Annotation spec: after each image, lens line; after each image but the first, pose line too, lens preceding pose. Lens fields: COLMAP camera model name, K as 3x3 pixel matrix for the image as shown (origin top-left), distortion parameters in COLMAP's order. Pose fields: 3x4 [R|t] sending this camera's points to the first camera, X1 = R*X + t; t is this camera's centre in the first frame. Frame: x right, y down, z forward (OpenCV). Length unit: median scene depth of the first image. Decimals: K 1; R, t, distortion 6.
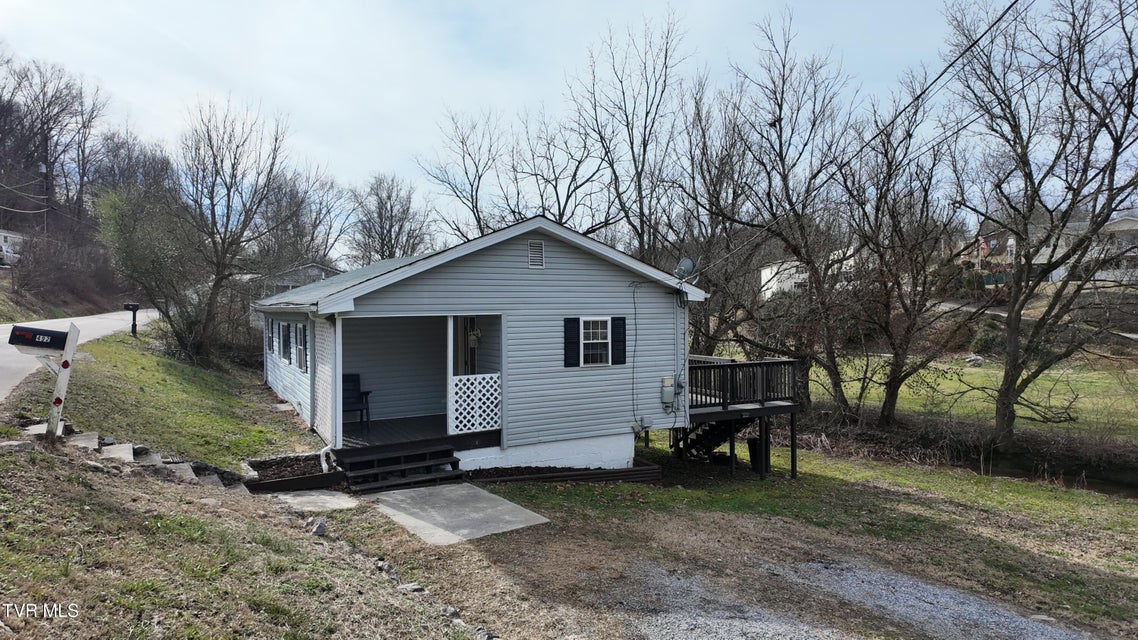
lens RADIAL K [[640.3, 0, 569.0], [0, 640.3, 320.0], [0, 0, 1]] dist [0.092406, -0.093069]
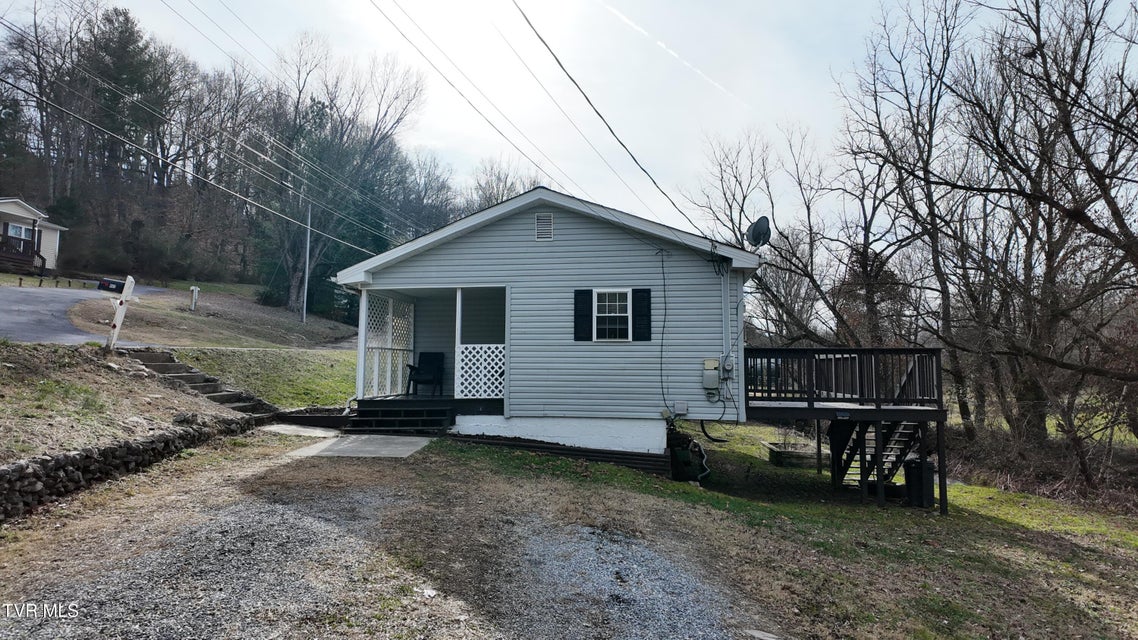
lens RADIAL K [[640.3, 0, 569.0], [0, 640.3, 320.0], [0, 0, 1]] dist [0.092406, -0.093069]
pose [[0.813975, -0.034254, -0.579890, 0.573508], [-0.017887, 0.996309, -0.083959, 0.129943], [0.580625, 0.078712, 0.810357, 0.225616]]
